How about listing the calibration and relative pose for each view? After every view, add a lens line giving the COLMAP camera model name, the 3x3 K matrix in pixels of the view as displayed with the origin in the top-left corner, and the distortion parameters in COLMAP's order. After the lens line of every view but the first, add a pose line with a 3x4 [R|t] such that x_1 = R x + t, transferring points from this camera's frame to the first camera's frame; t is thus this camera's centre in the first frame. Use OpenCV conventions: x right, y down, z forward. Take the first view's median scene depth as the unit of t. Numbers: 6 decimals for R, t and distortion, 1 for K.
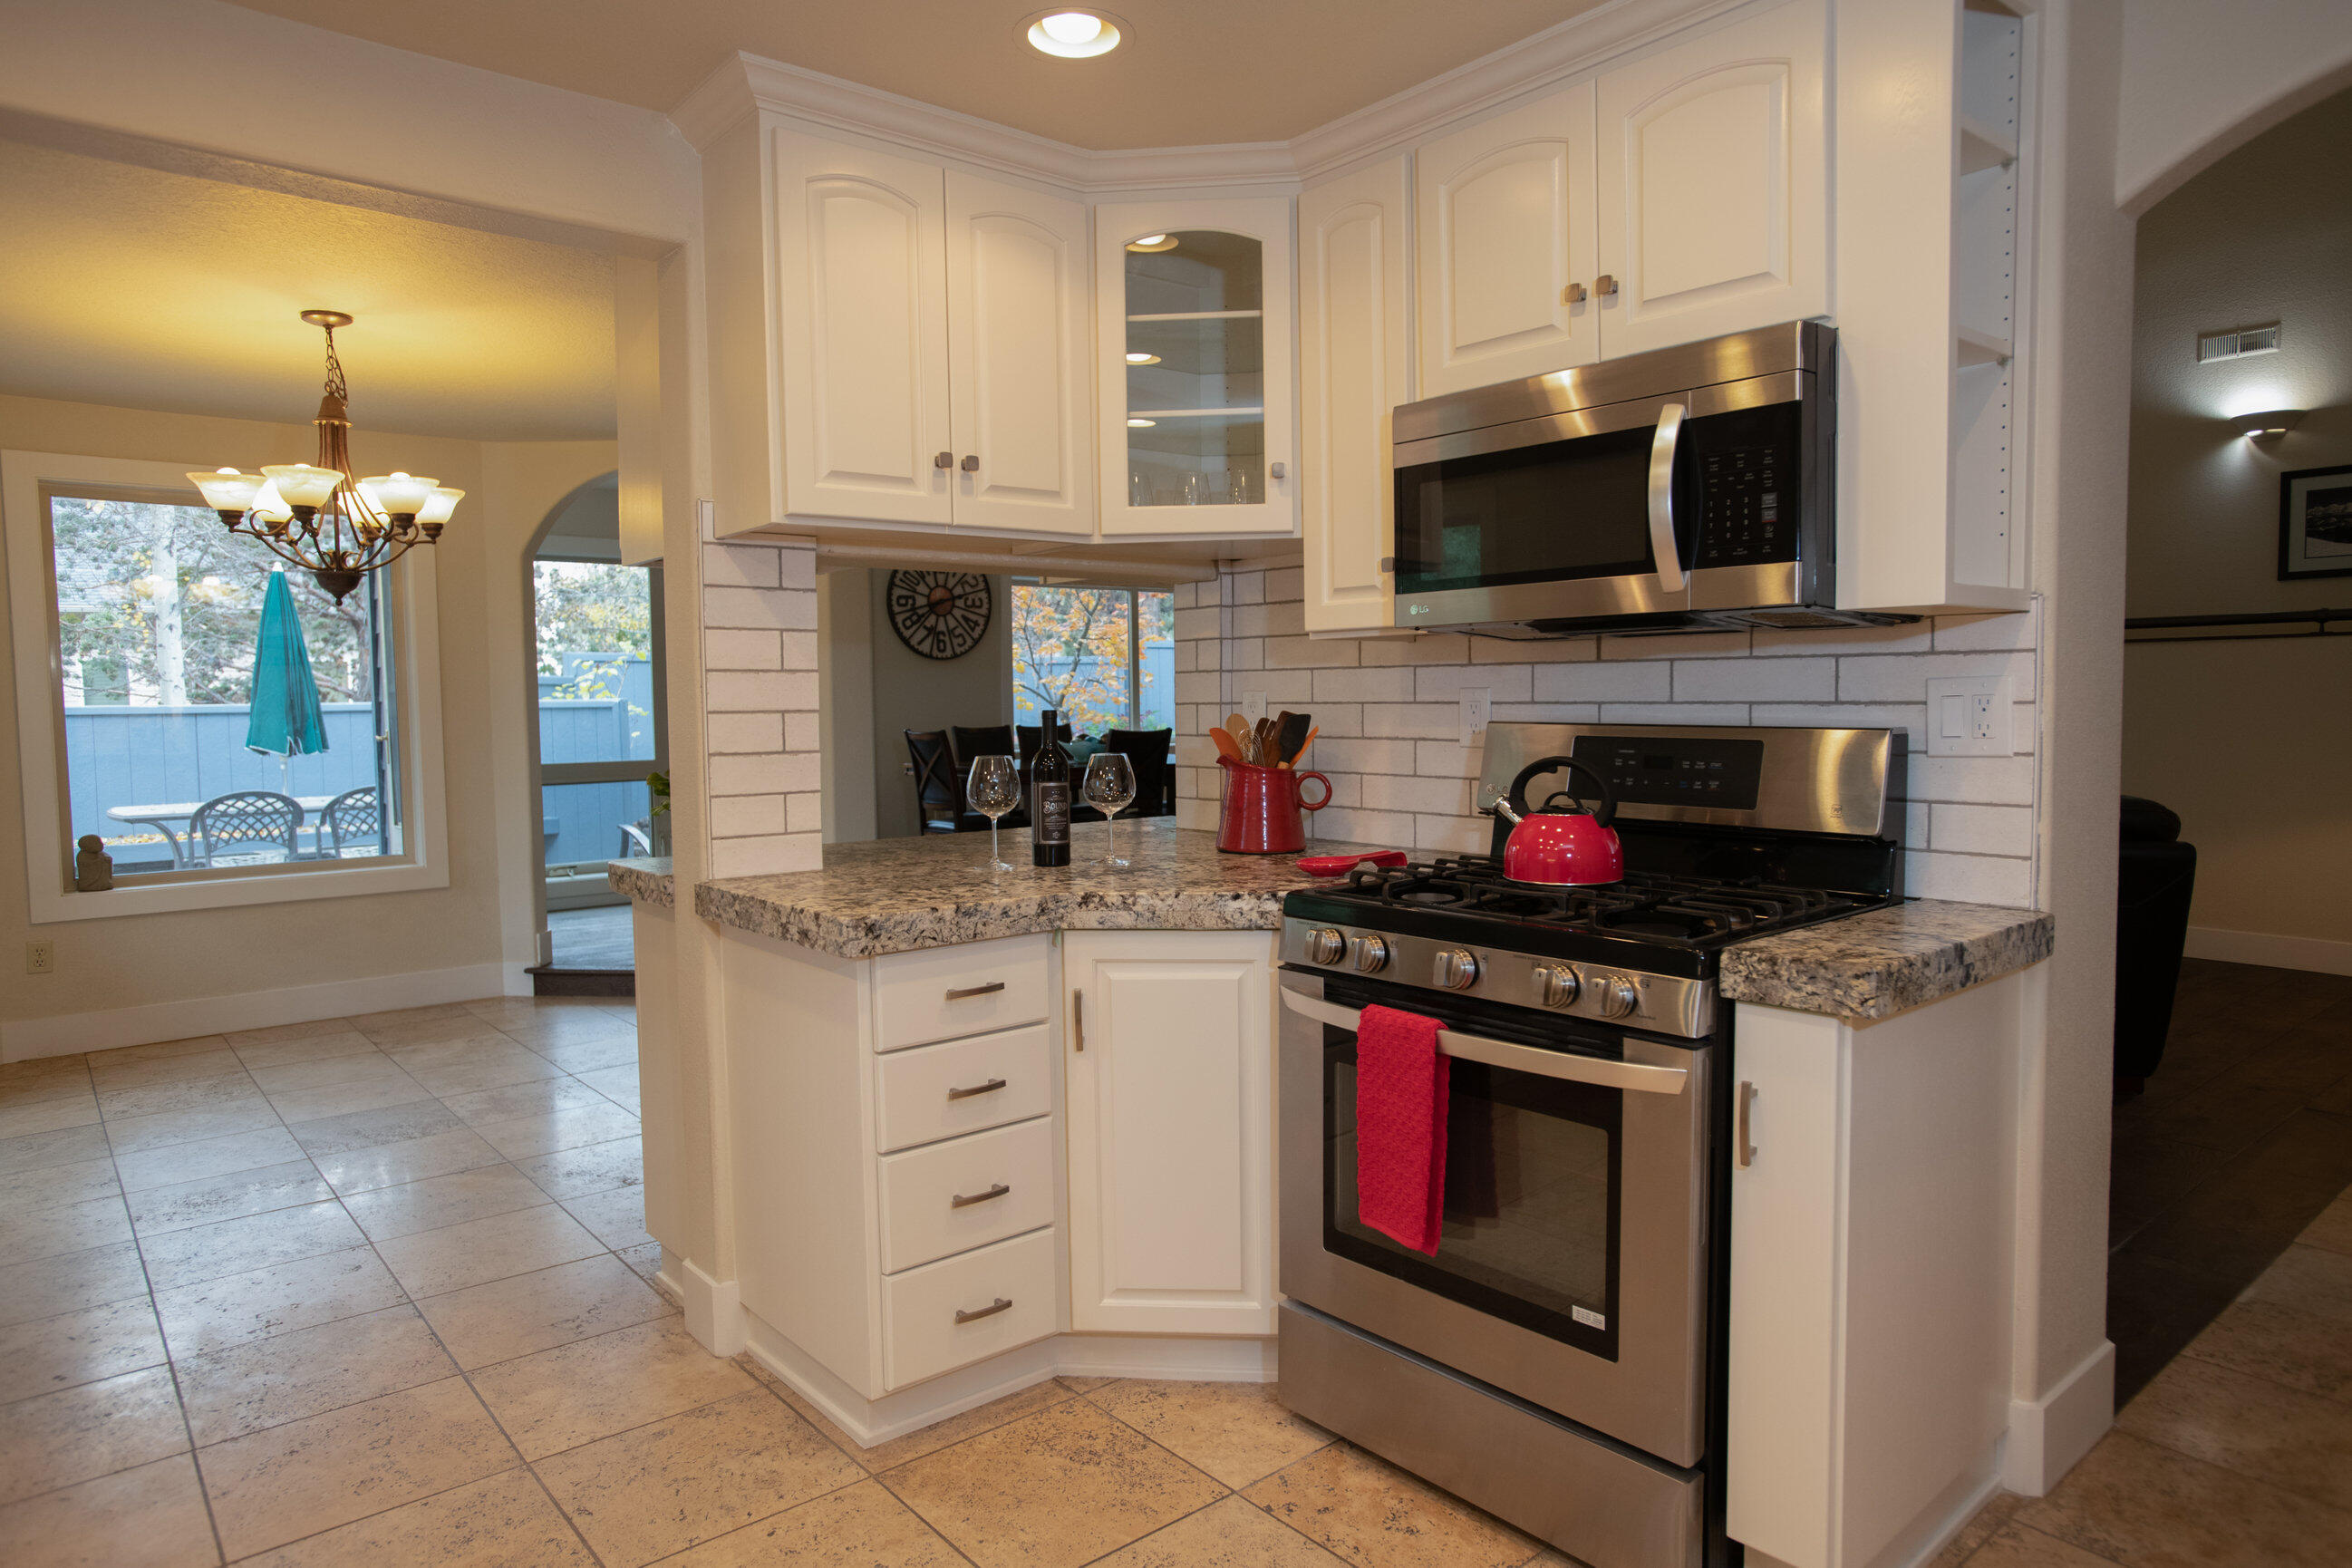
lens RADIAL K [[1415.9, 0, 1175.3], [0, 1415.9, 779.0], [0, 0, 1]] dist [-0.055614, 0.051173]
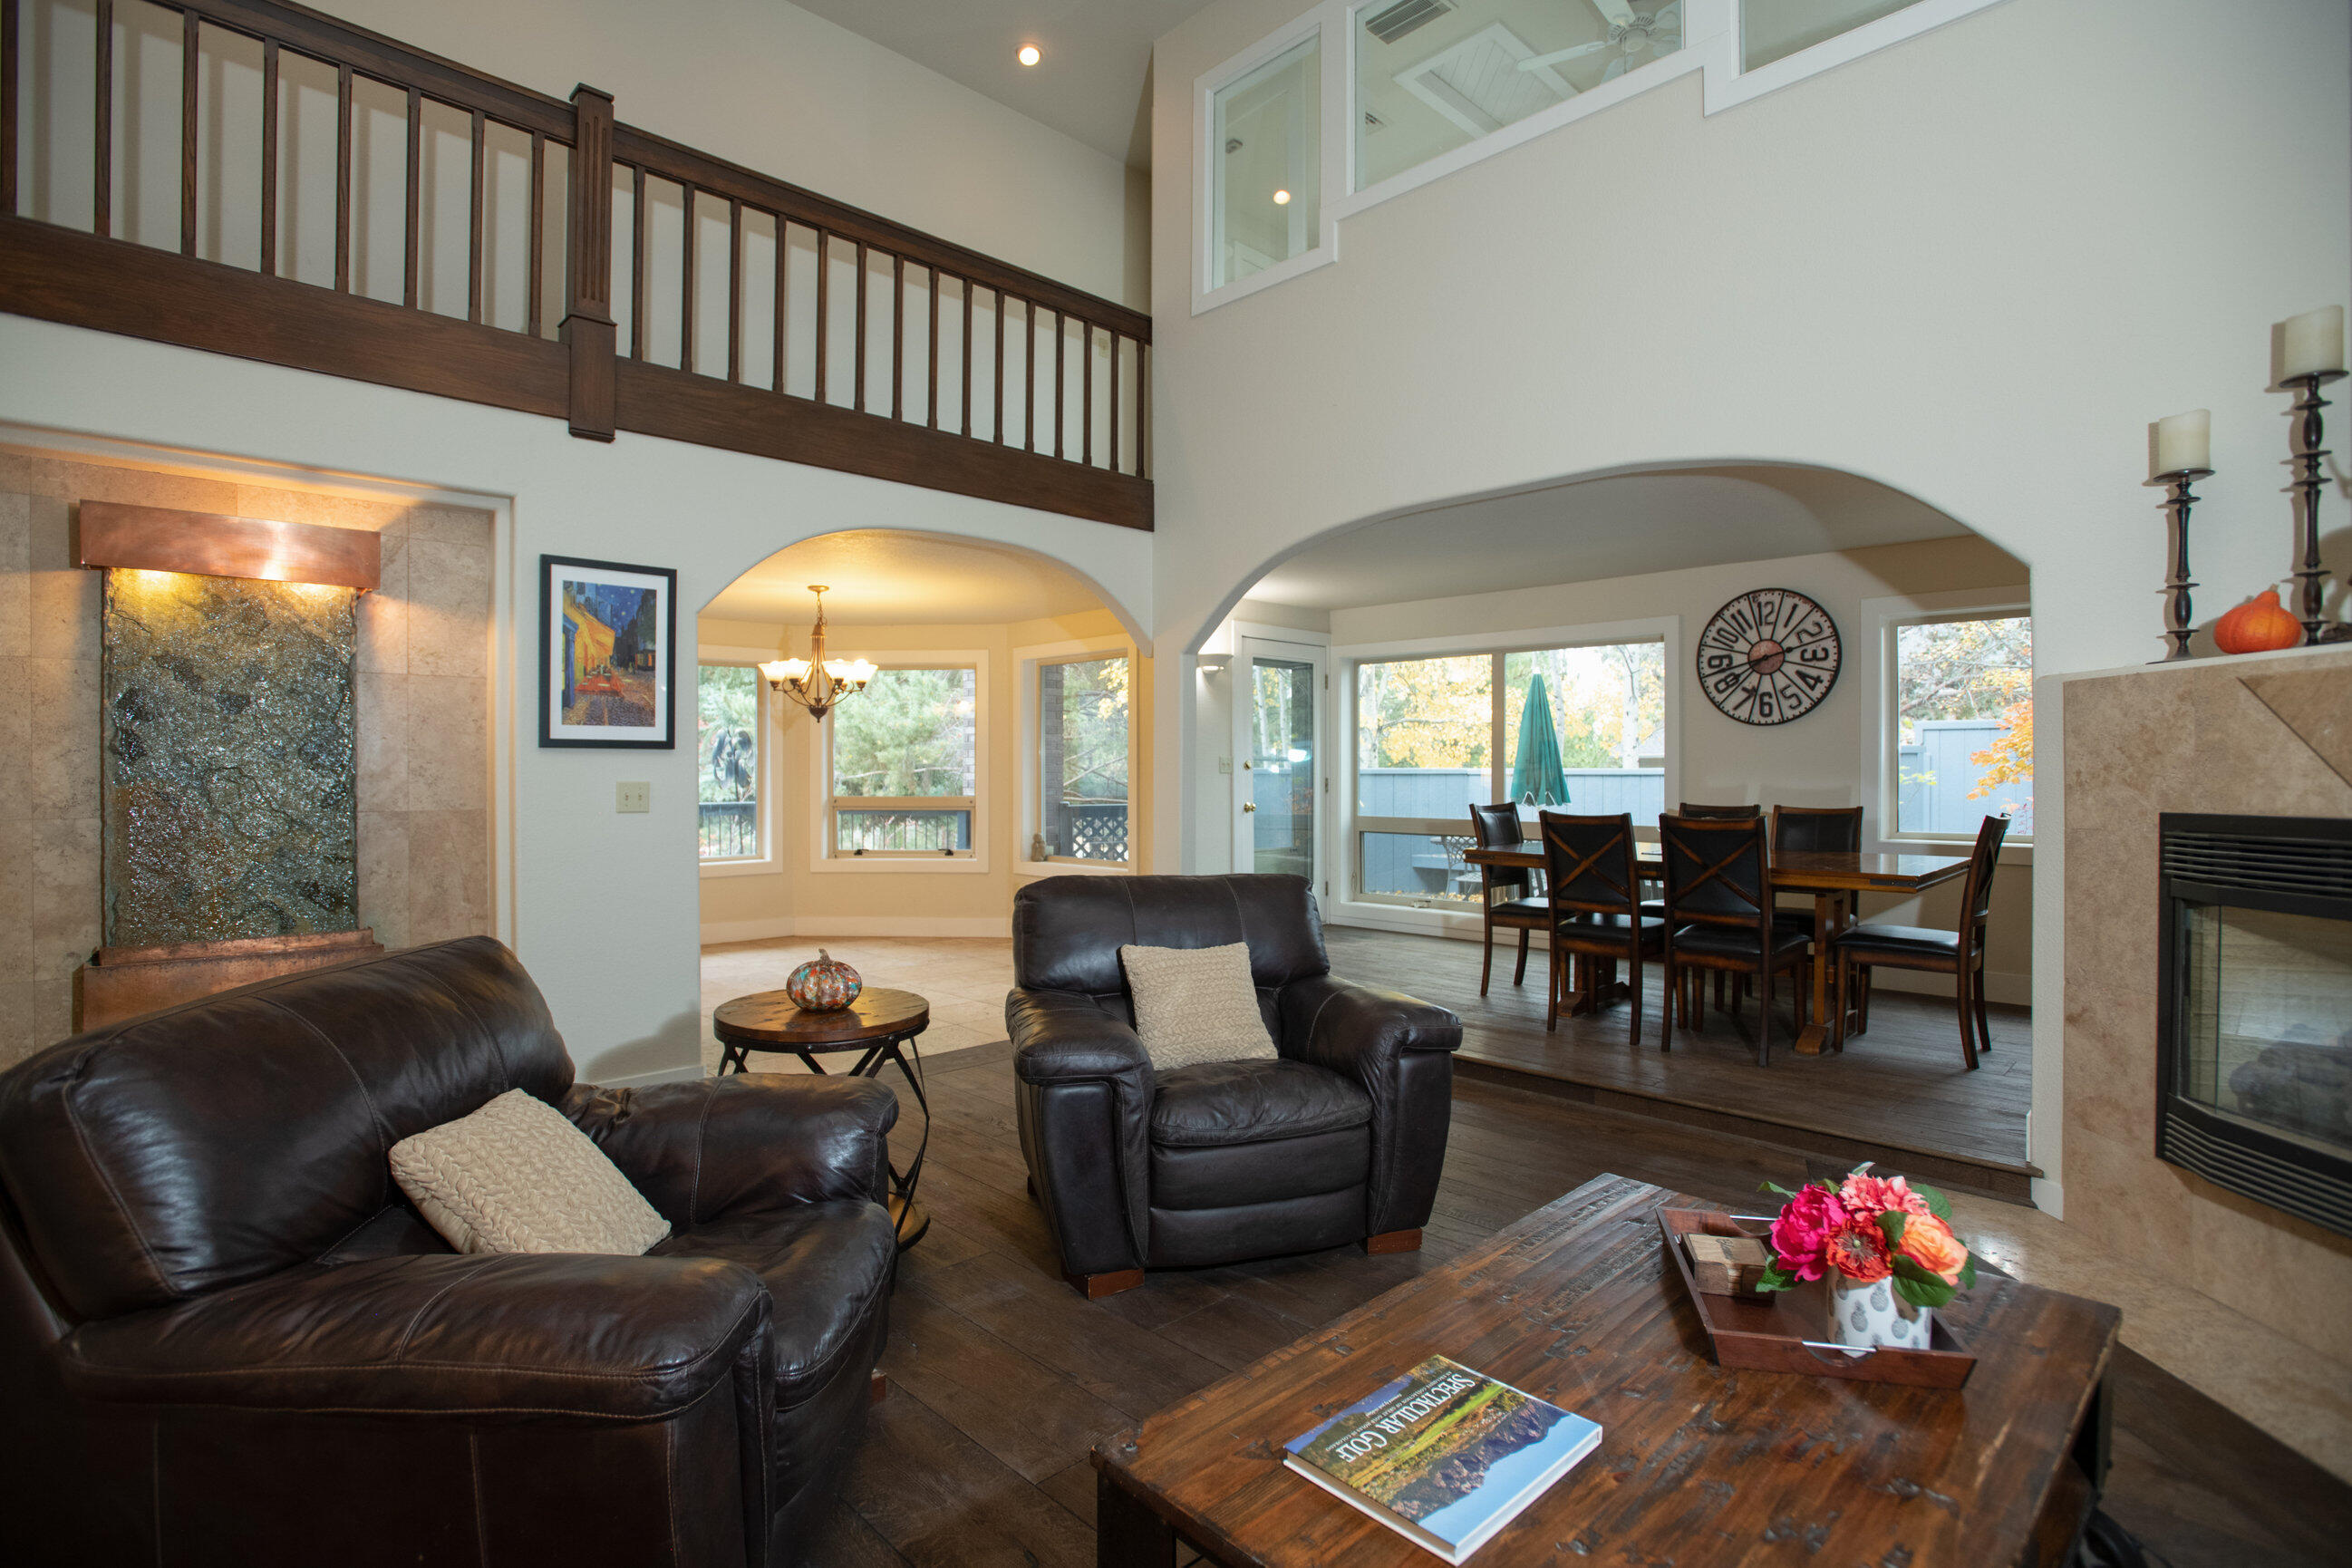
lens RADIAL K [[1161.9, 0, 1179.9], [0, 1161.9, 778.6], [0, 0, 1]] dist [-0.065143, 0.029888]
pose [[0.075623, 0.018367, -0.996967, 1.639715], [-0.059276, 0.998145, 0.013893, -0.137513], [0.995373, 0.058045, 0.076571, 1.986686]]
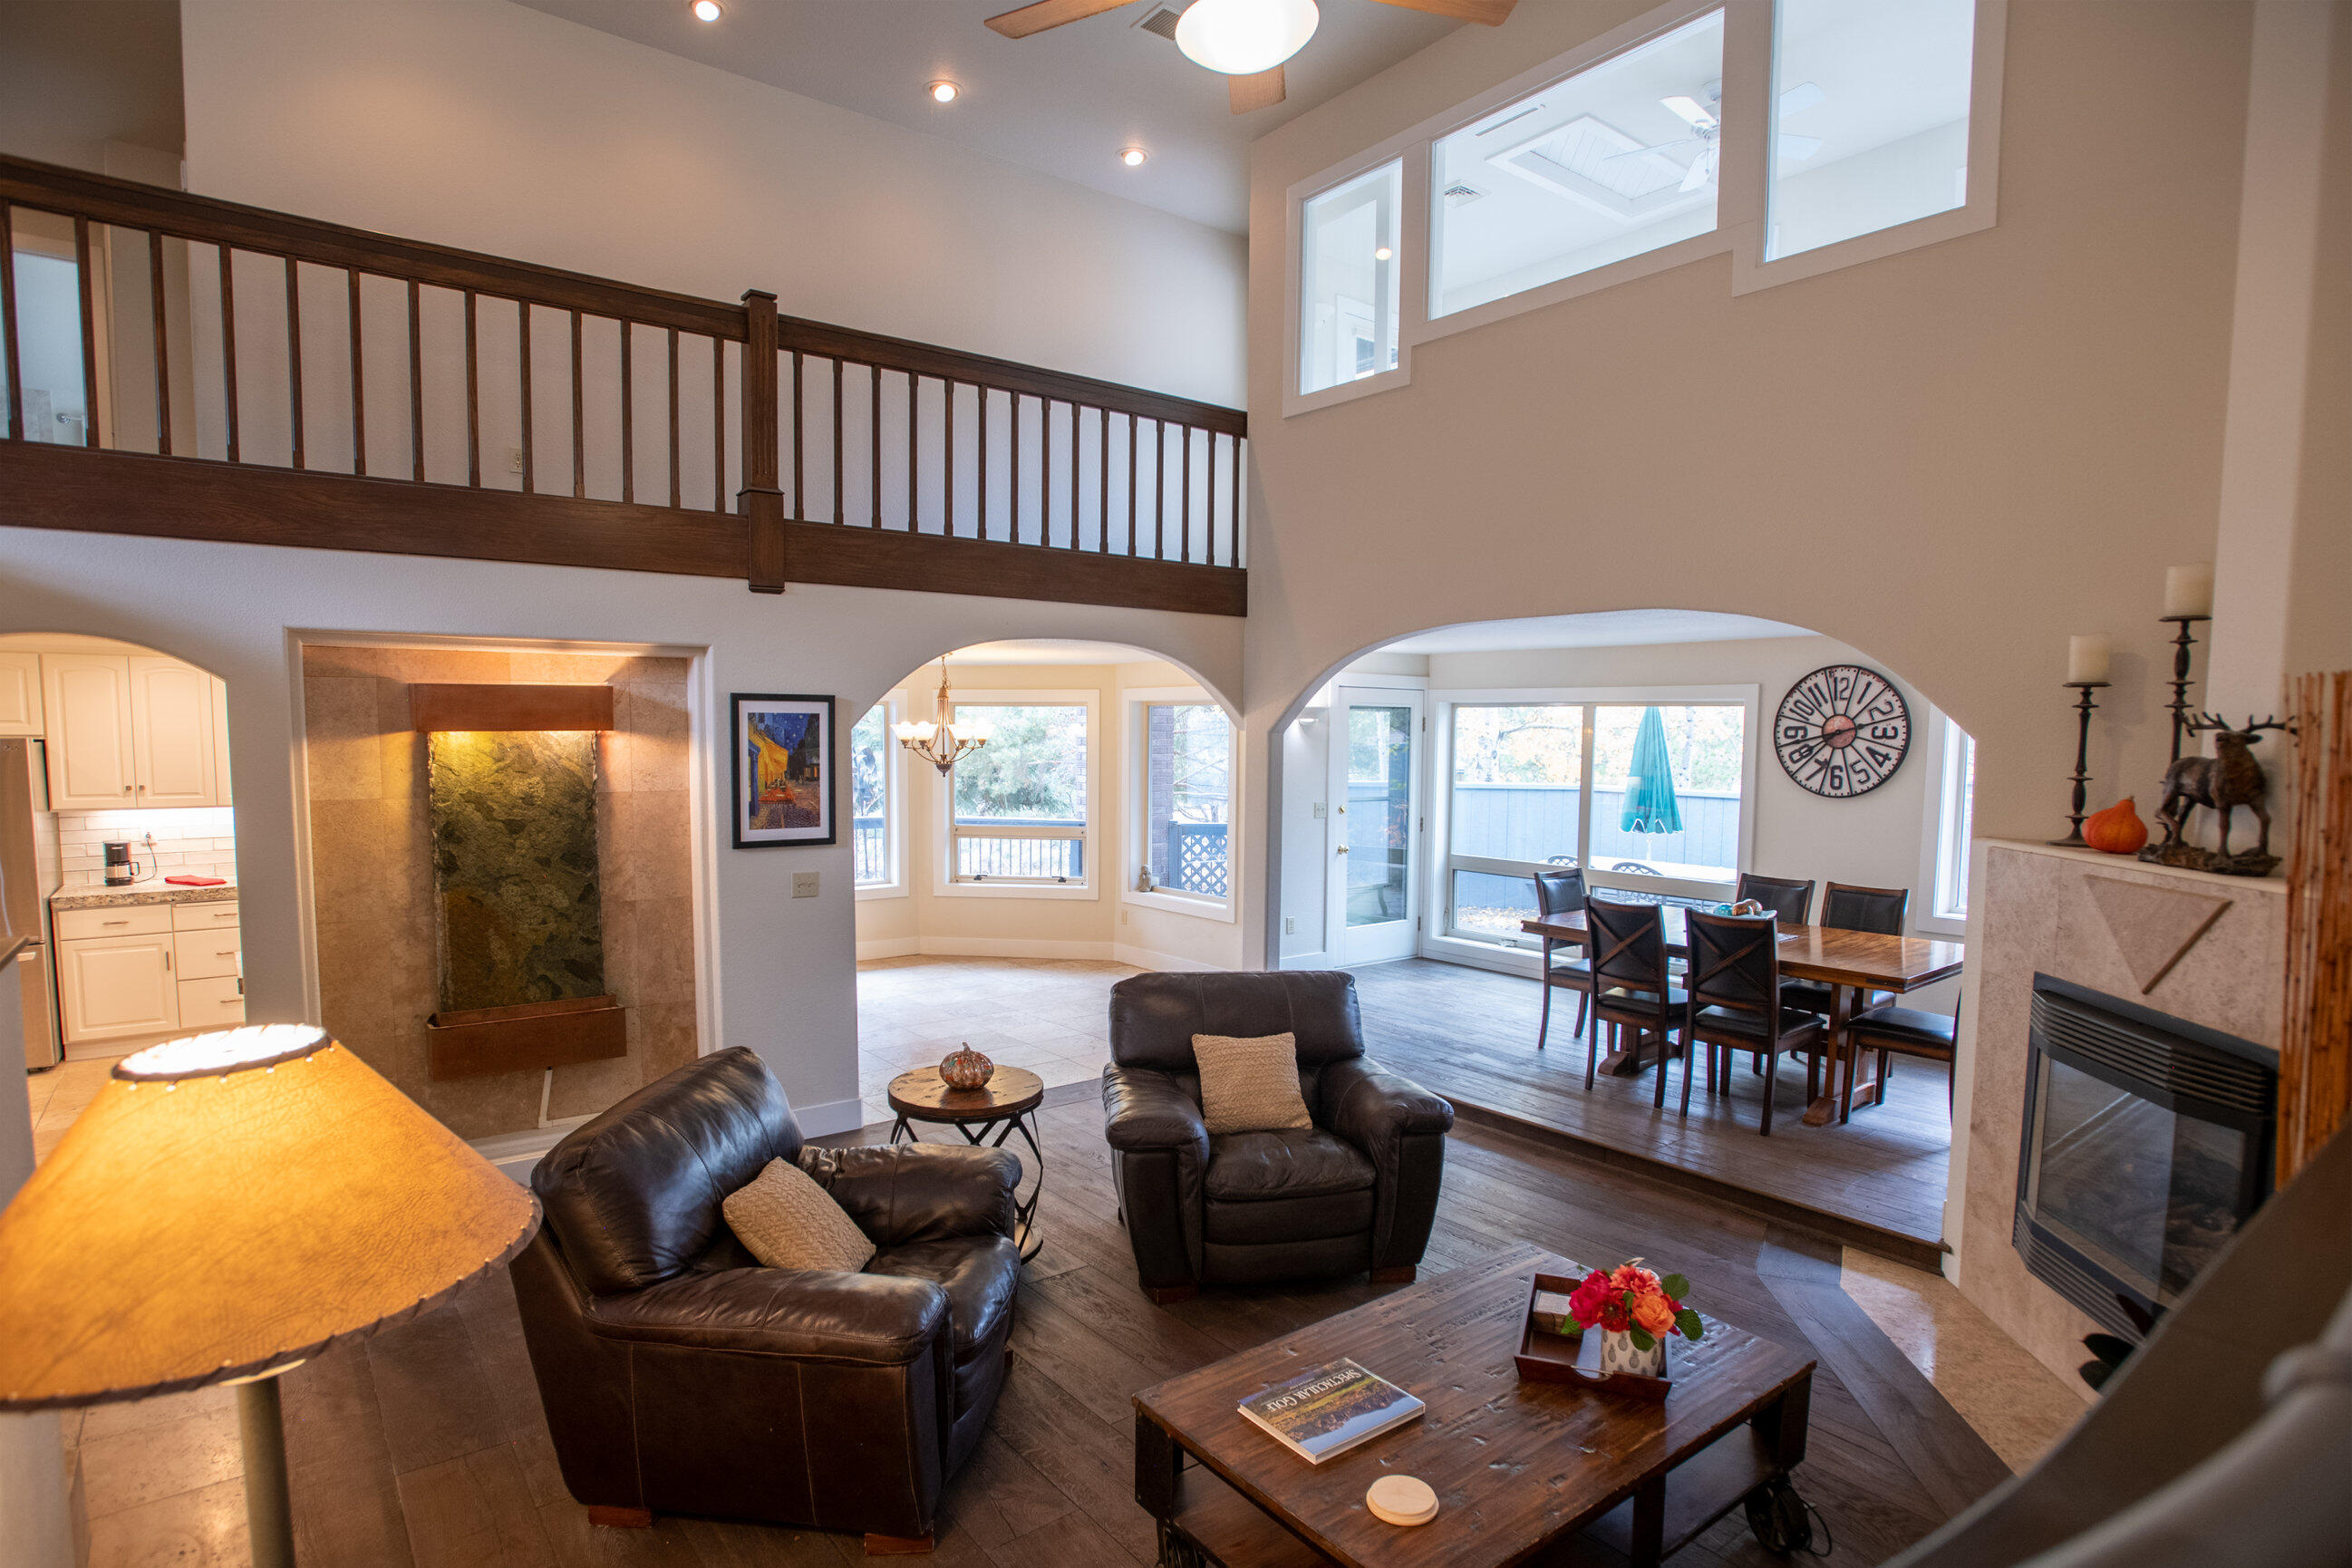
lens RADIAL K [[1272.7, 0, 1173.4], [0, 1272.7, 839.8], [0, 0, 1]] dist [-0.065565, 0.040733]
pose [[-0.035816, 0.102596, -0.994078, 2.083939], [-0.065943, 0.992306, 0.104789, -0.375635], [0.997180, 0.069306, -0.028774, 2.034664]]
